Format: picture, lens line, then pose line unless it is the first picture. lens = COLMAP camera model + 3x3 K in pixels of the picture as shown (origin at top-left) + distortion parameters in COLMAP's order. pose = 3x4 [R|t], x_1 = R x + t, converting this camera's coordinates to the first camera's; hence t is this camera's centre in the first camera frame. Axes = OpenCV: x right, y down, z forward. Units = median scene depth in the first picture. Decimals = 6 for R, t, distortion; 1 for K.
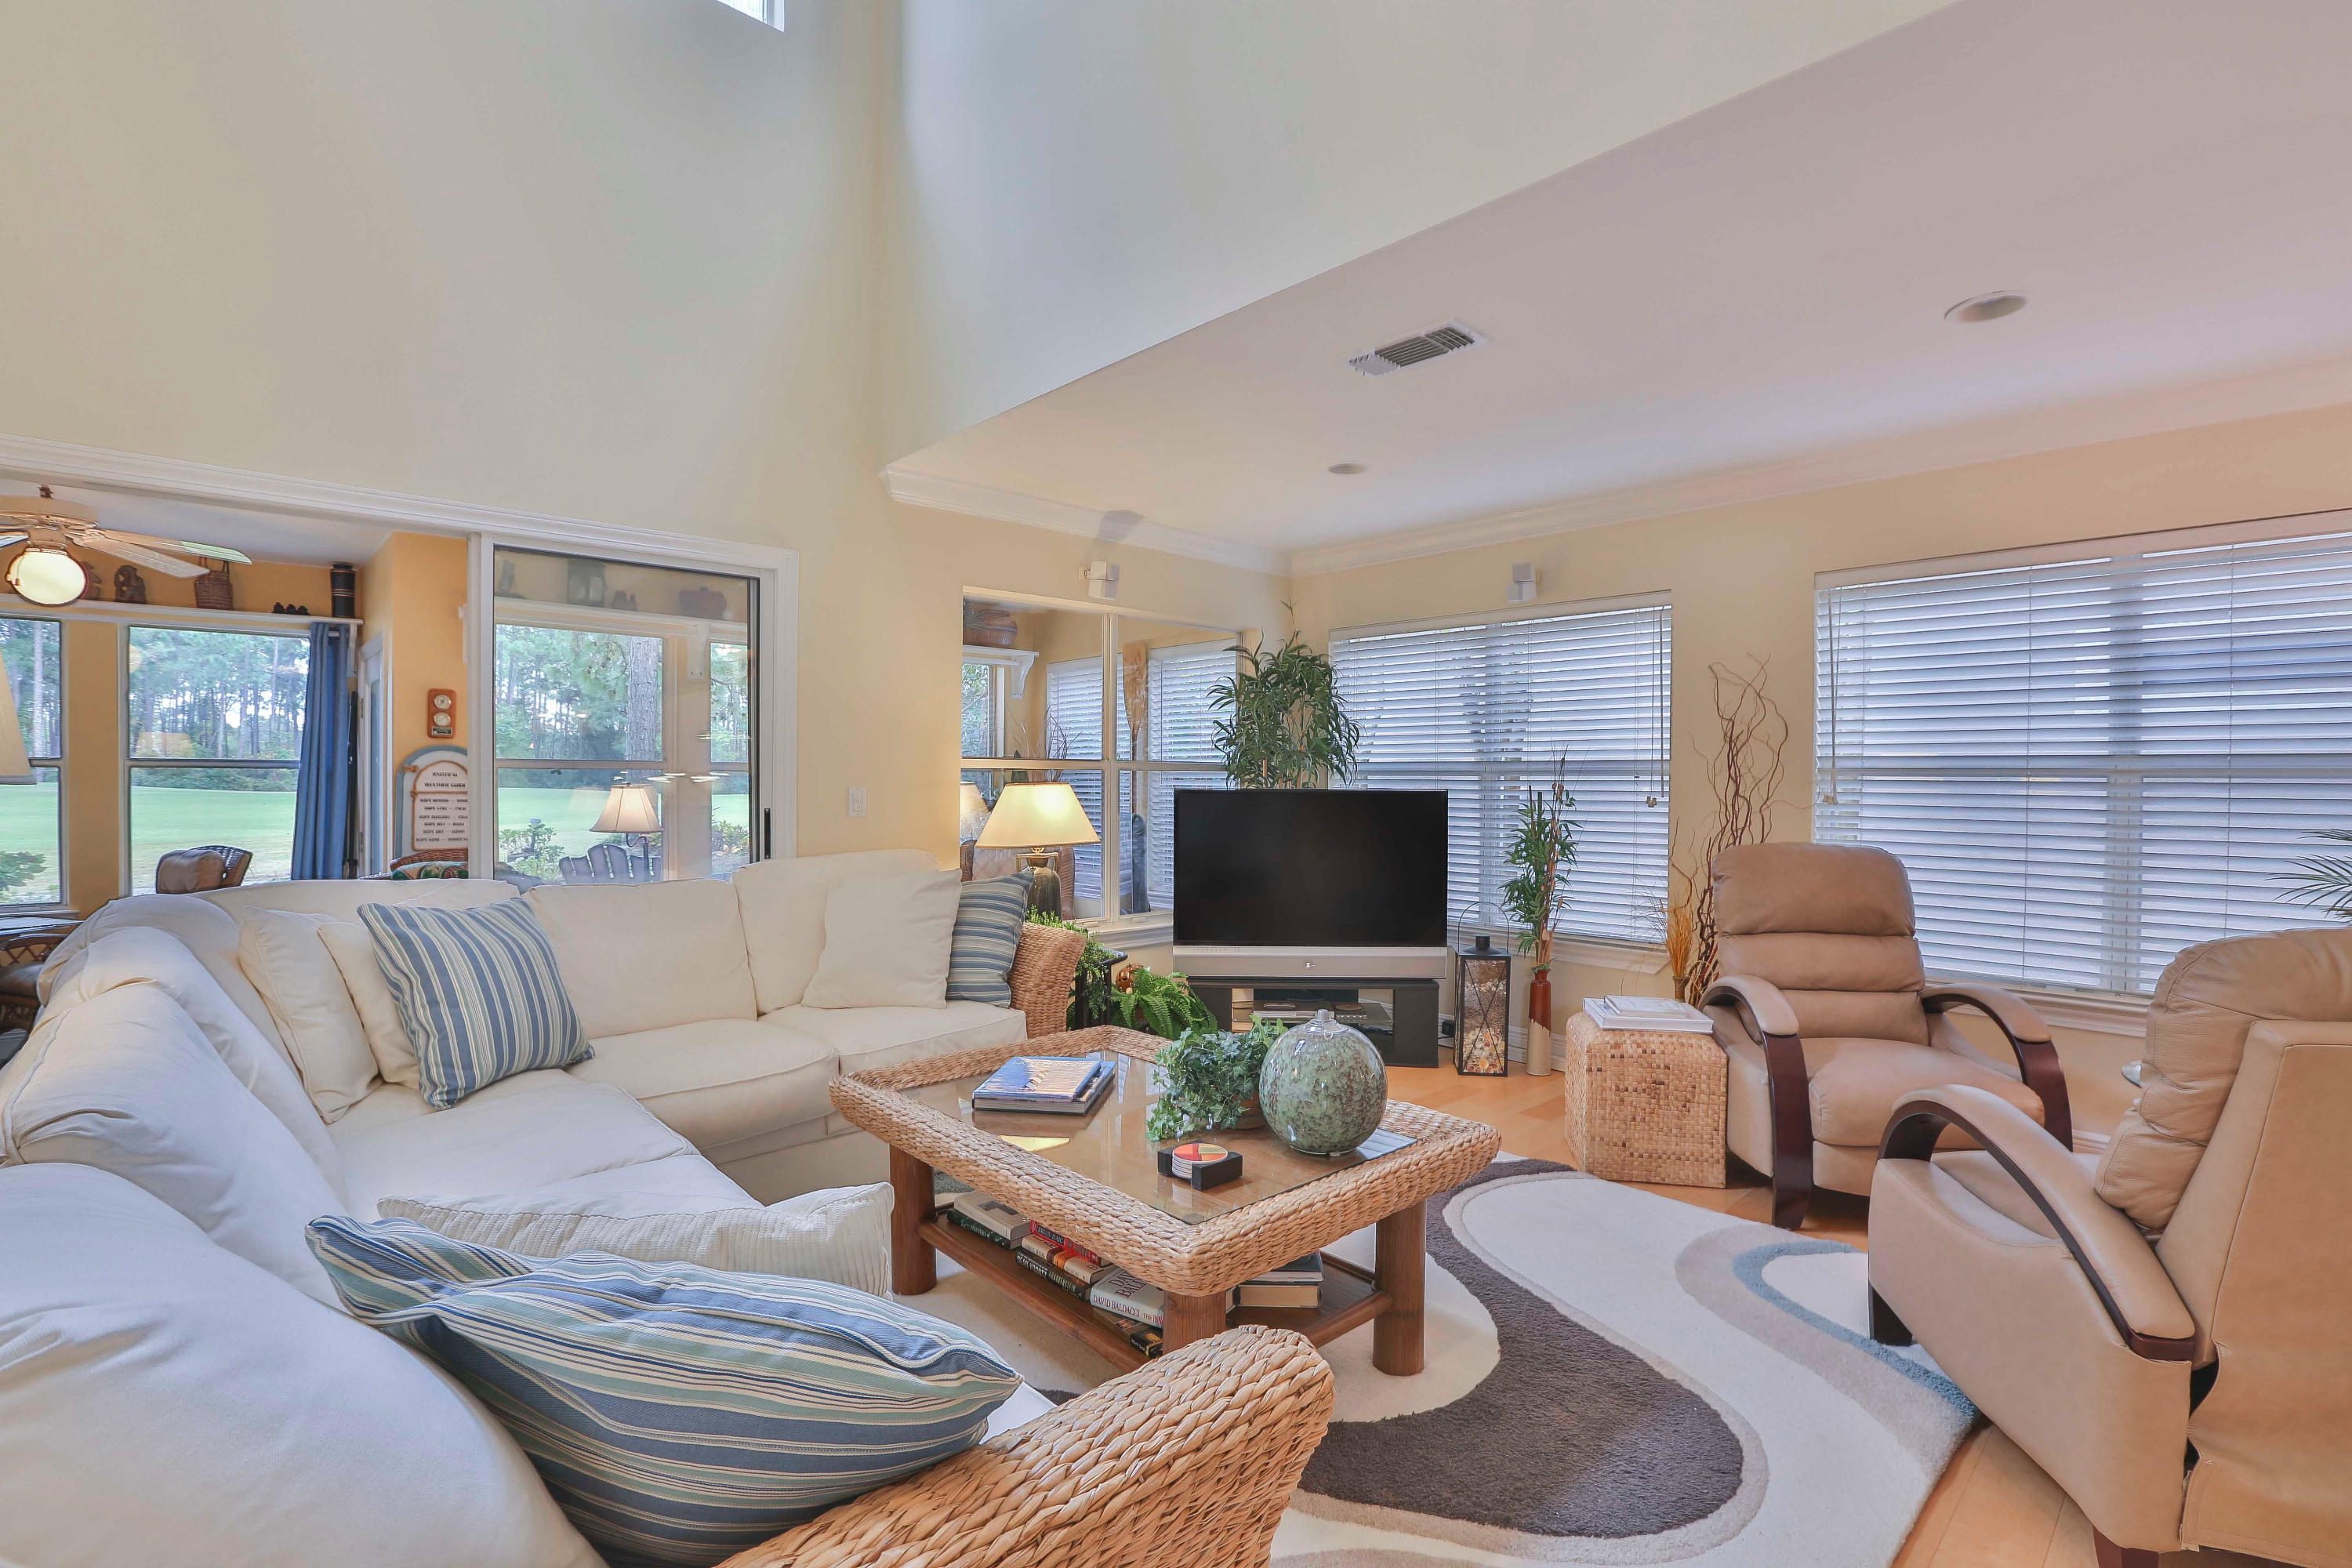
lens RADIAL K [[1034.6, 0, 1184.9], [0, 1034.6, 793.5], [0, 0, 1]] dist [-0.000984, 0.000961]
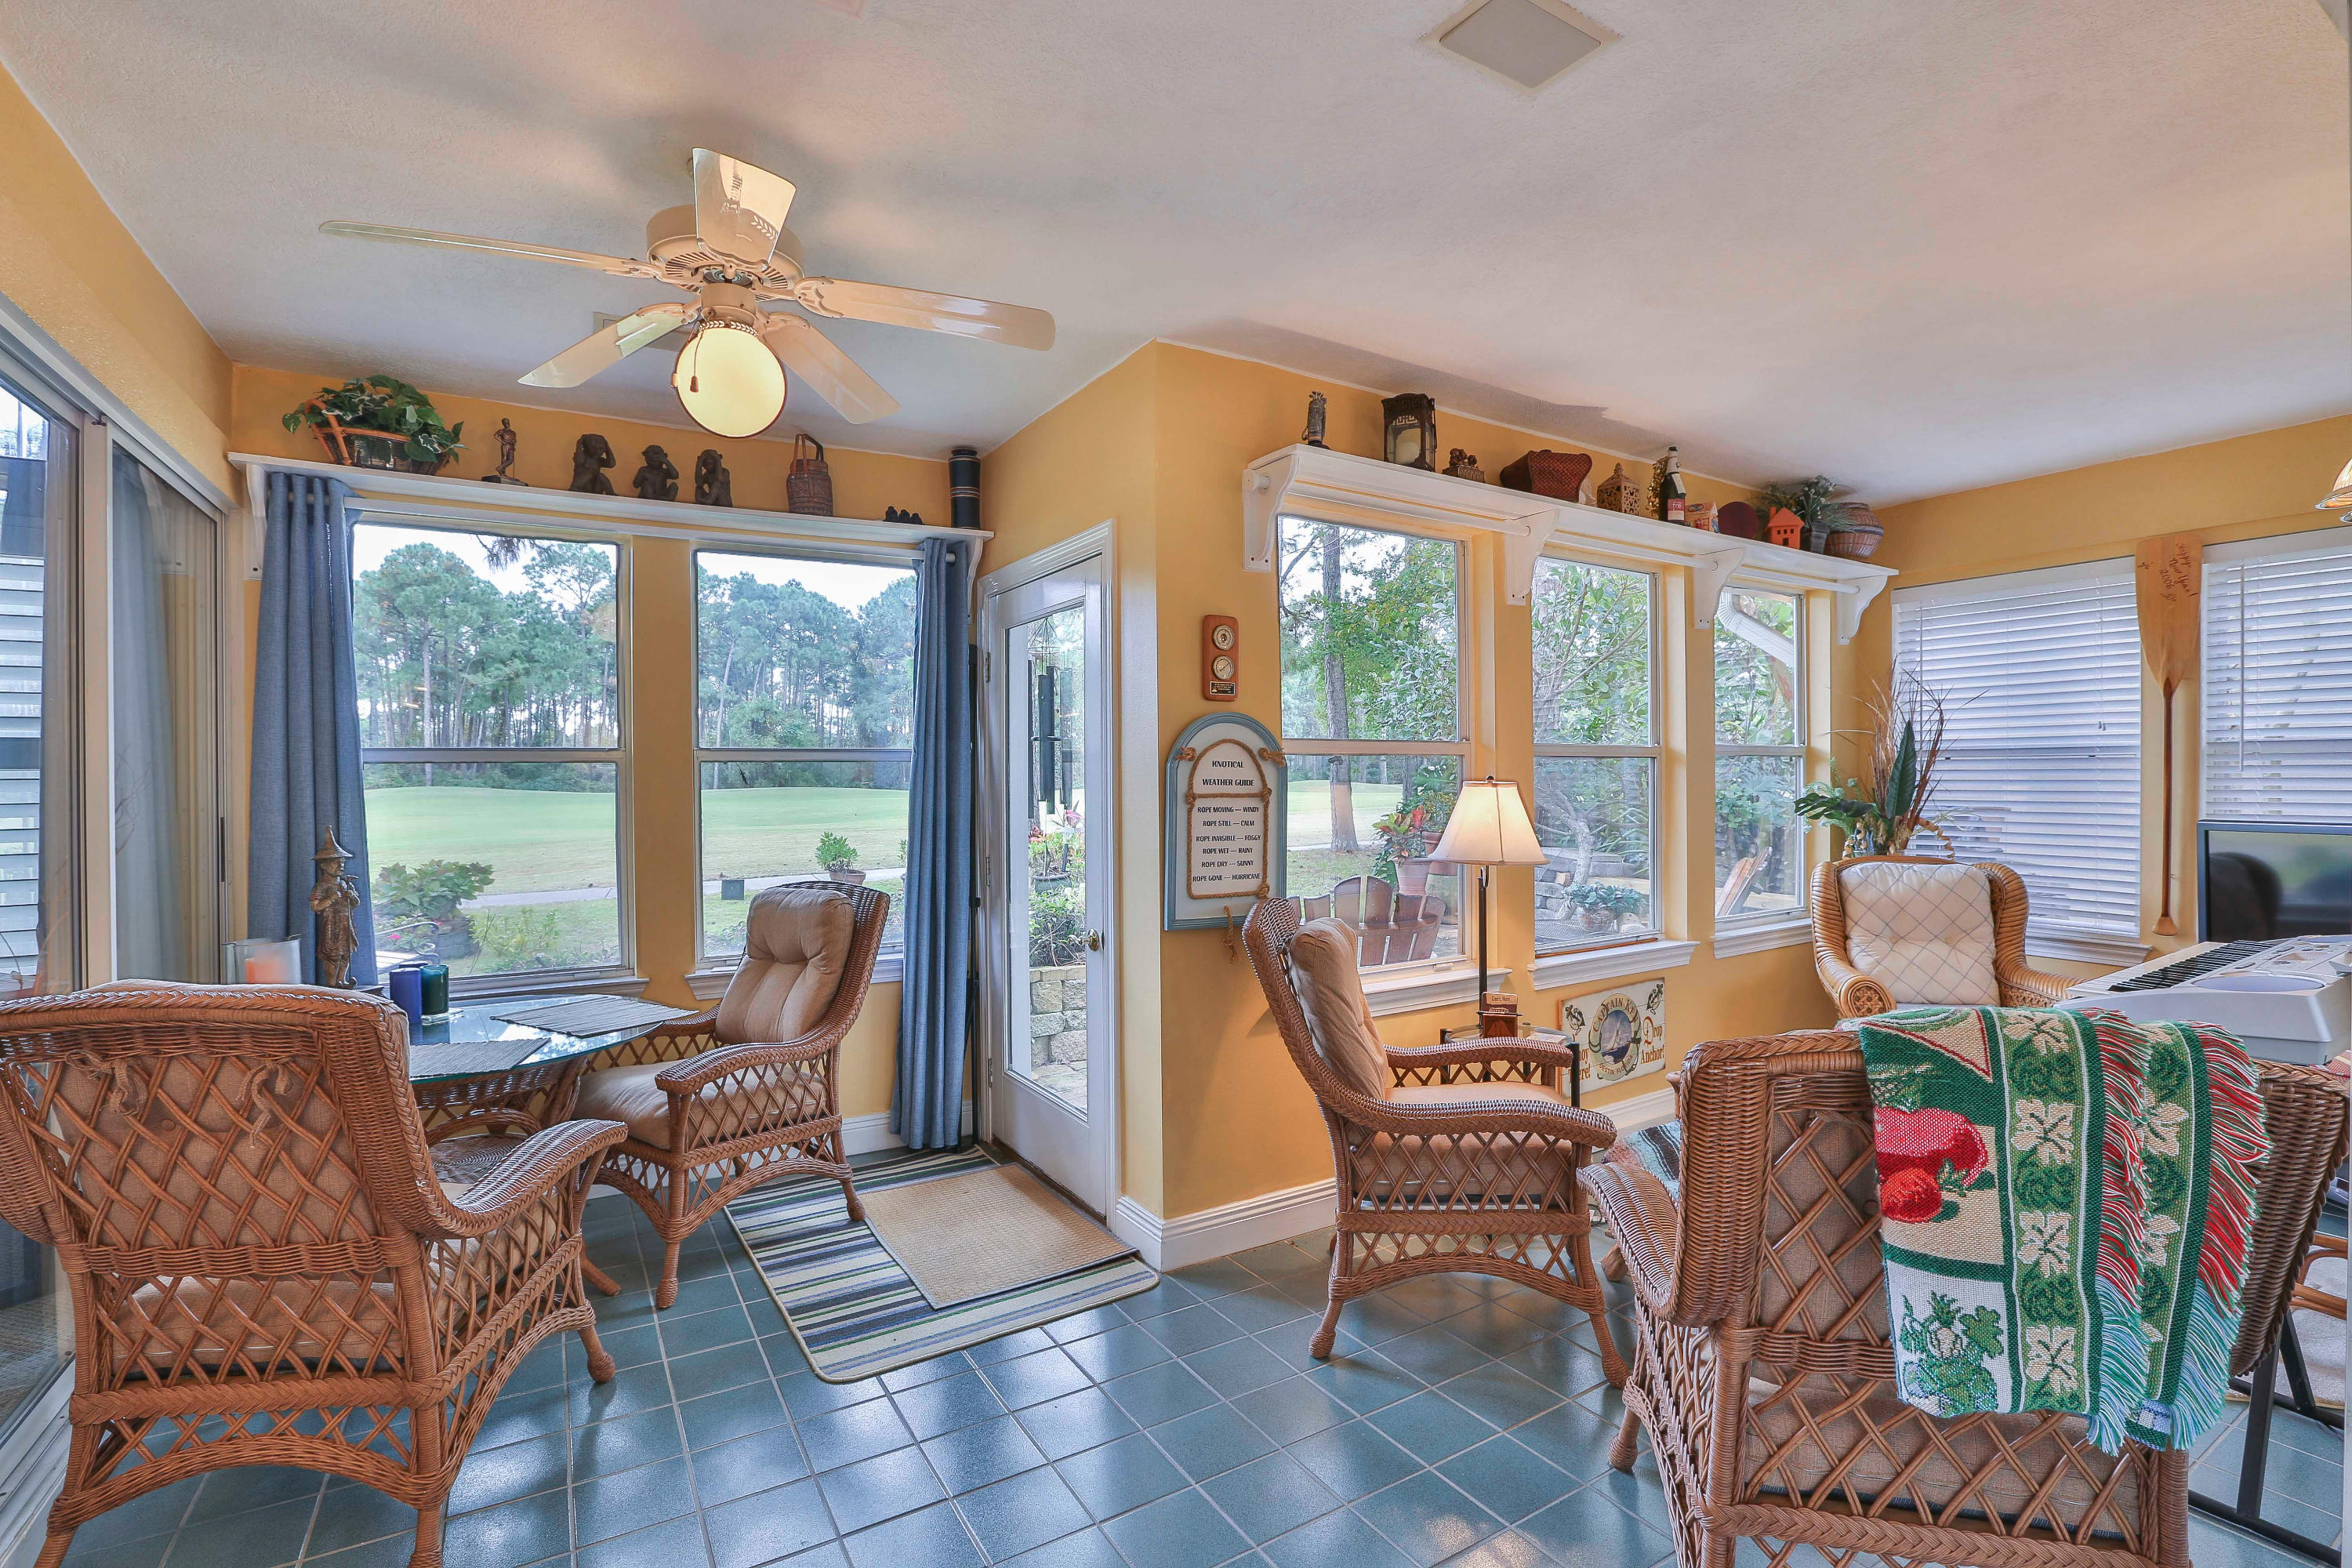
lens RADIAL K [[1034.6, 0, 1168.7], [0, 1034.6, 775.0], [0, 0, 1]] dist [-0.000984, 0.000961]
pose [[0.978869, -0.006176, -0.204396, -0.554975], [0.002731, 0.999850, -0.017132, -0.002598], [0.204471, 0.016212, 0.978738, 0.387327]]
